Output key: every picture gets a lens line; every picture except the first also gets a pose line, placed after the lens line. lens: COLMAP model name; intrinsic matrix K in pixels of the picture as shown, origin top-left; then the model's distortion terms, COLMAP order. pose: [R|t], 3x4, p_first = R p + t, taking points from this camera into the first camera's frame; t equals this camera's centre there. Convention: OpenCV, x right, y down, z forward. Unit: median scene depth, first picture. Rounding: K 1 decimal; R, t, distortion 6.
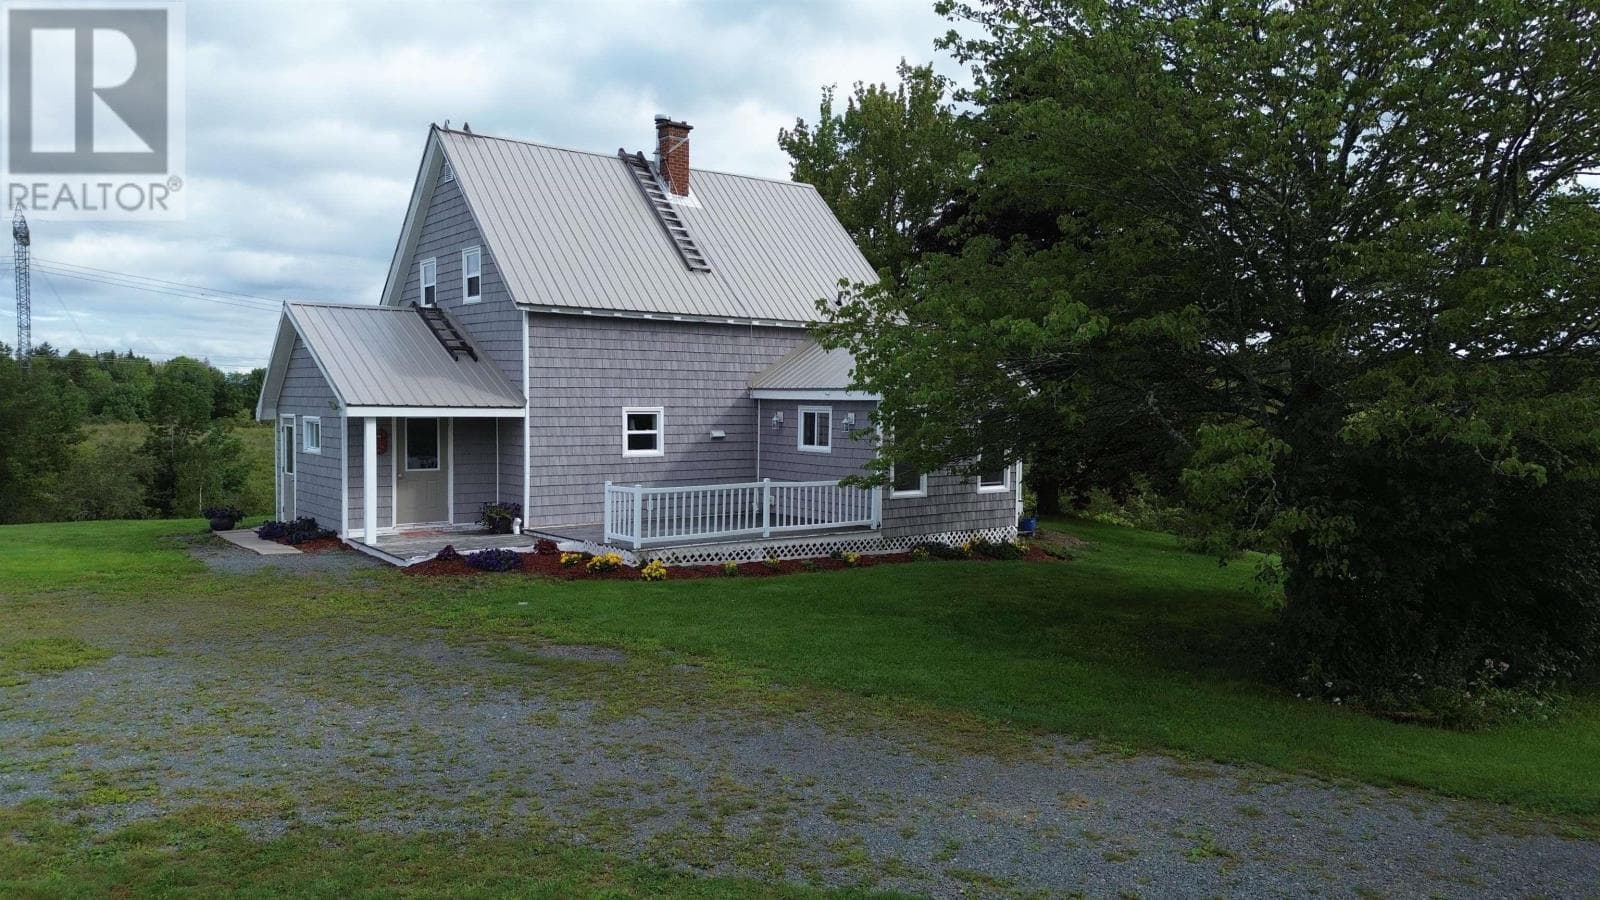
lens RADIAL K [[1134.9, 0, 801.2], [0, 1134.9, 446.1], [0, 0, 1]] dist [0.070391, -0.064004]
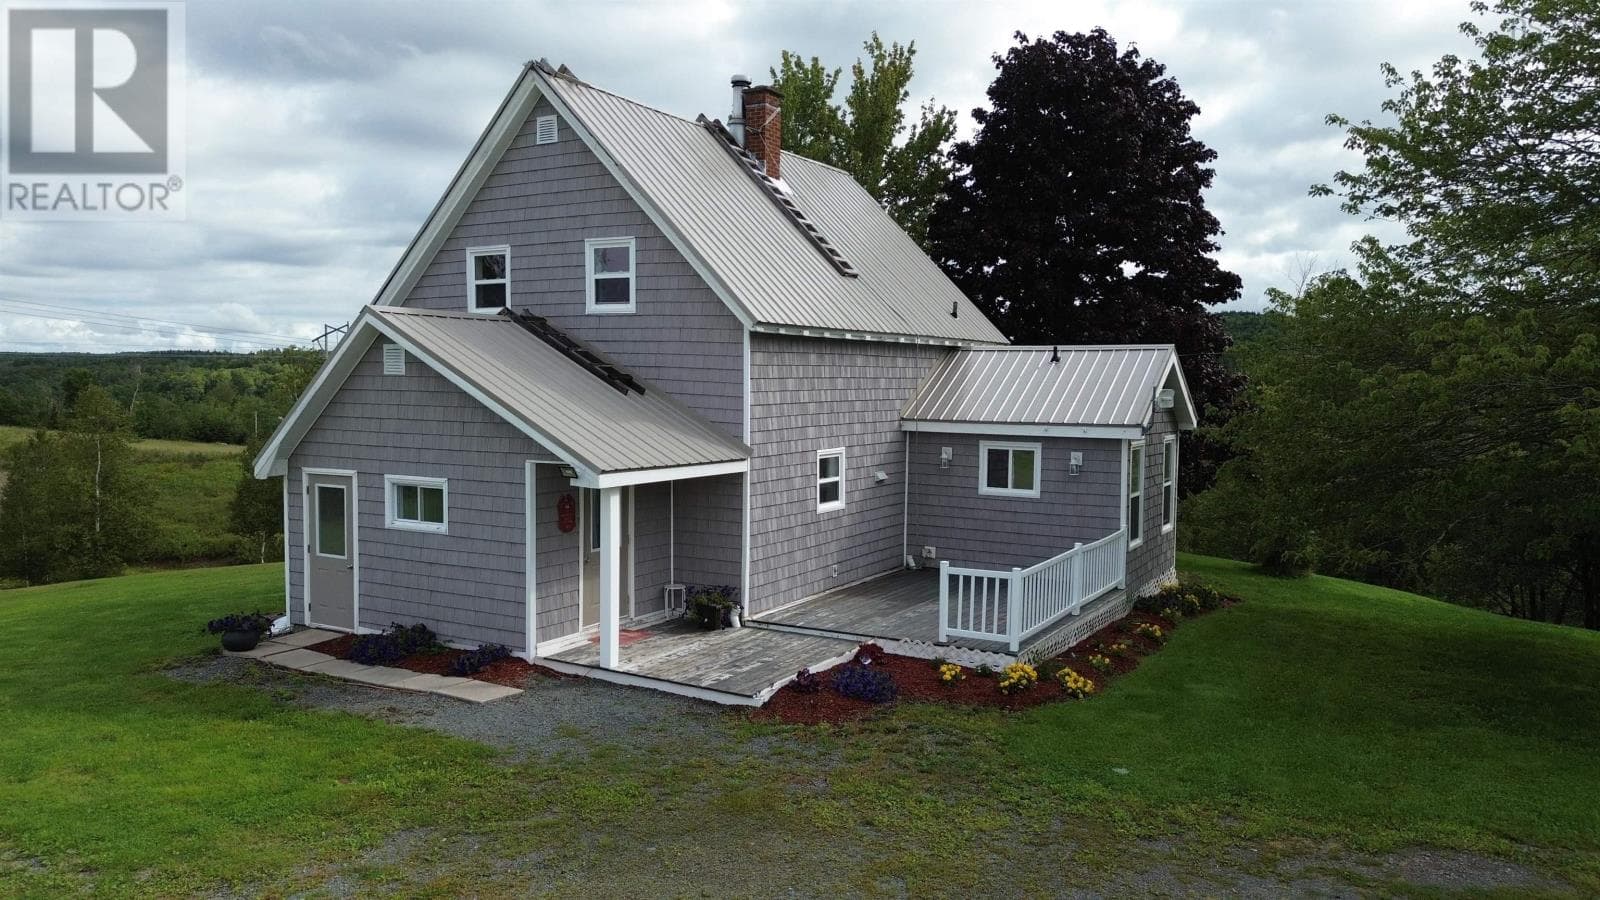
lens RADIAL K [[1134.9, 0, 798.0], [0, 1134.9, 444.2], [0, 0, 1]] dist [0.070391, -0.064004]
pose [[0.929538, -0.021887, 0.368076, -0.455563], [0.014567, 0.999637, 0.022654, -0.056114], [-0.368439, -0.015696, 0.929520, 0.272574]]
